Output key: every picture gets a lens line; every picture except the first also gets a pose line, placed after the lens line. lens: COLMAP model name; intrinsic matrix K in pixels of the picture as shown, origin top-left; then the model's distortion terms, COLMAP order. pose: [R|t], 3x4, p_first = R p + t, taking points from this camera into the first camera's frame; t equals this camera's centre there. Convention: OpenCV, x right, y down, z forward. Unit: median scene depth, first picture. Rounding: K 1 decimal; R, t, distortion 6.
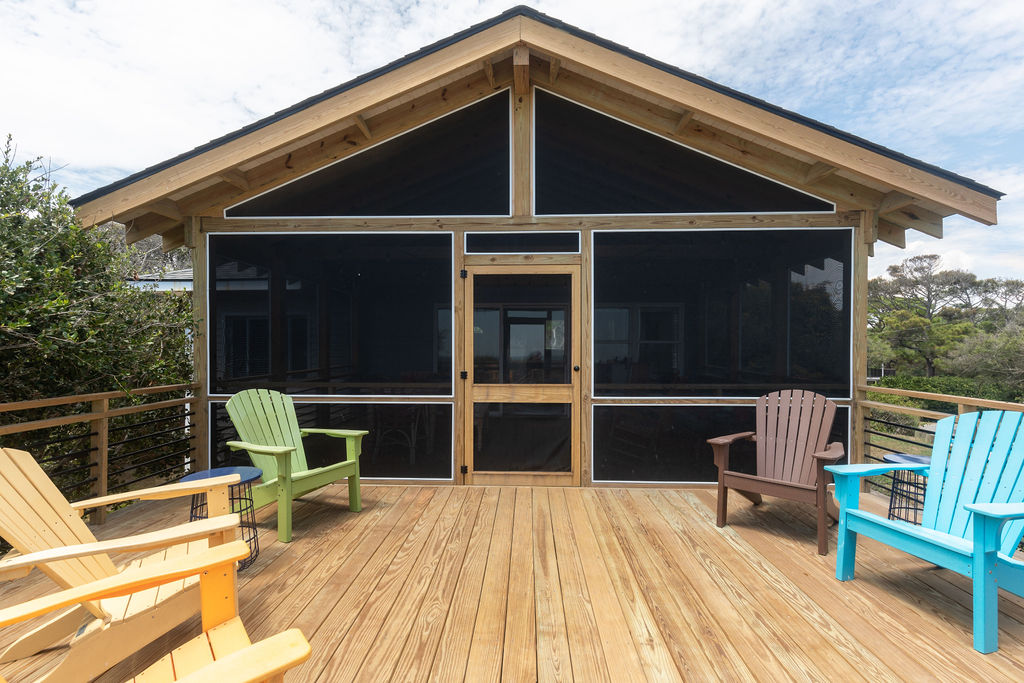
lens RADIAL K [[461.7, 0, 512.0], [0, 461.7, 341.5], [0, 0, 1]] dist [0.003899, 0.000120]
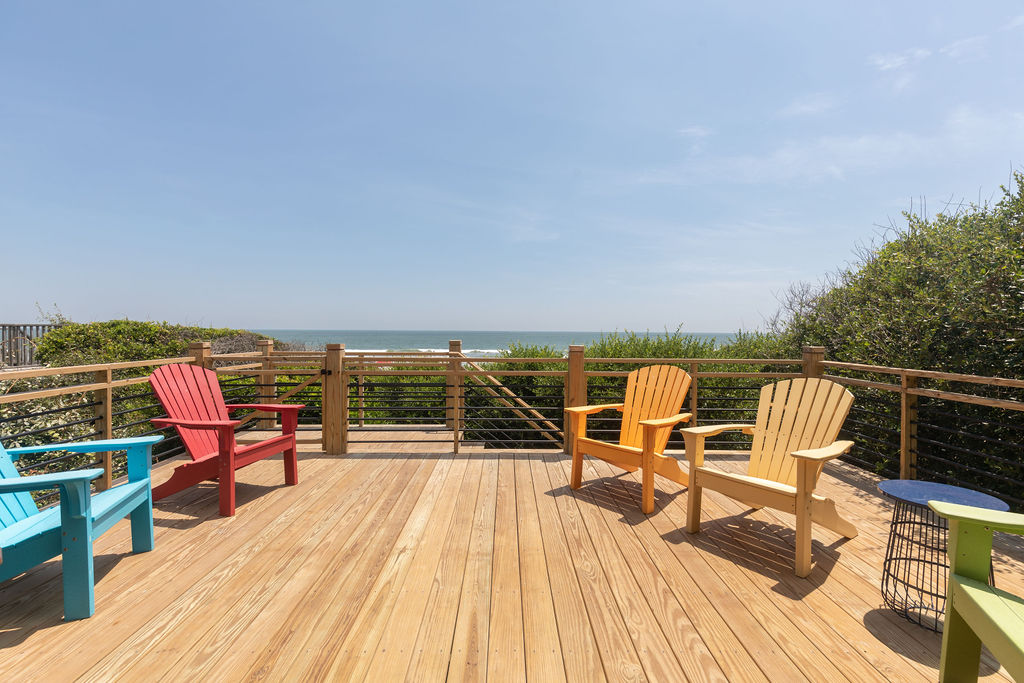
lens RADIAL K [[461.7, 0, 512.0], [0, 461.7, 341.5], [0, 0, 1]] dist [0.003899, 0.000120]
pose [[-0.998895, -0.008582, -0.046211, 0.031451], [-0.009305, 0.999837, 0.015462, 0.026653], [0.046071, 0.015875, -0.998812, 1.092195]]
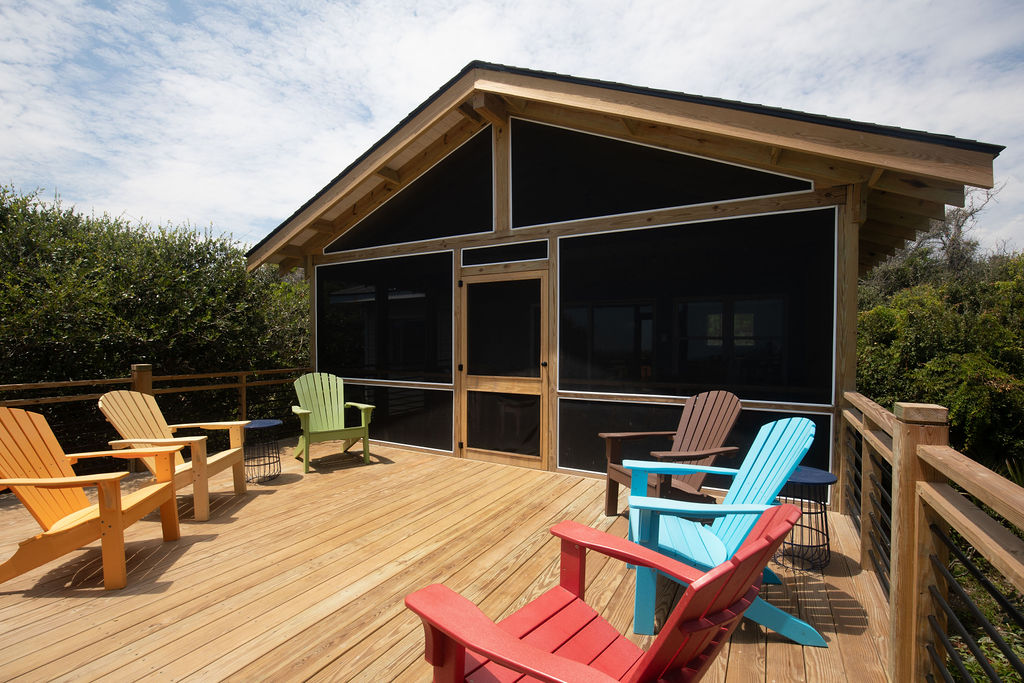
lens RADIAL K [[469.9, 0, 512.0], [0, 469.9, 341.5], [0, 0, 1]] dist [-0.034068, 0.000240]
pose [[0.891025, -0.000258, -0.453955, 0.581874], [0.004824, 0.999949, 0.008901, -0.005503], [0.453930, -0.010121, 0.890980, -0.034903]]
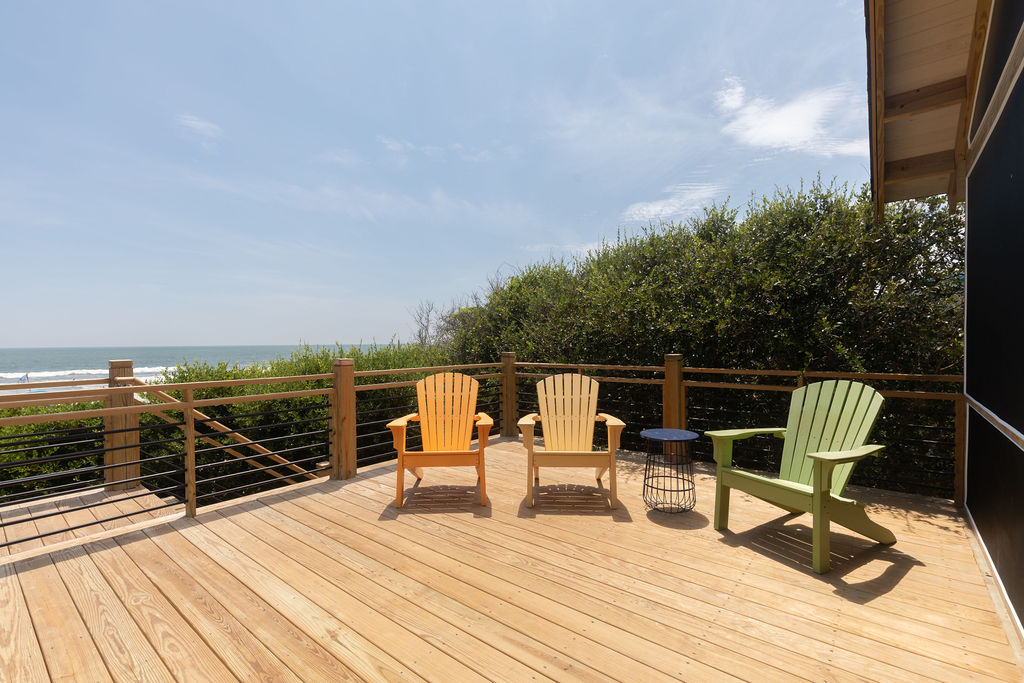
lens RADIAL K [[461.7, 0, 512.0], [0, 461.7, 341.5], [0, 0, 1]] dist [0.003899, 0.000120]
pose [[-0.606310, 0.003531, -0.795220, 0.401402], [0.014254, 0.999878, -0.006428, 0.026563], [0.795100, -0.015233, -0.606286, 0.907041]]
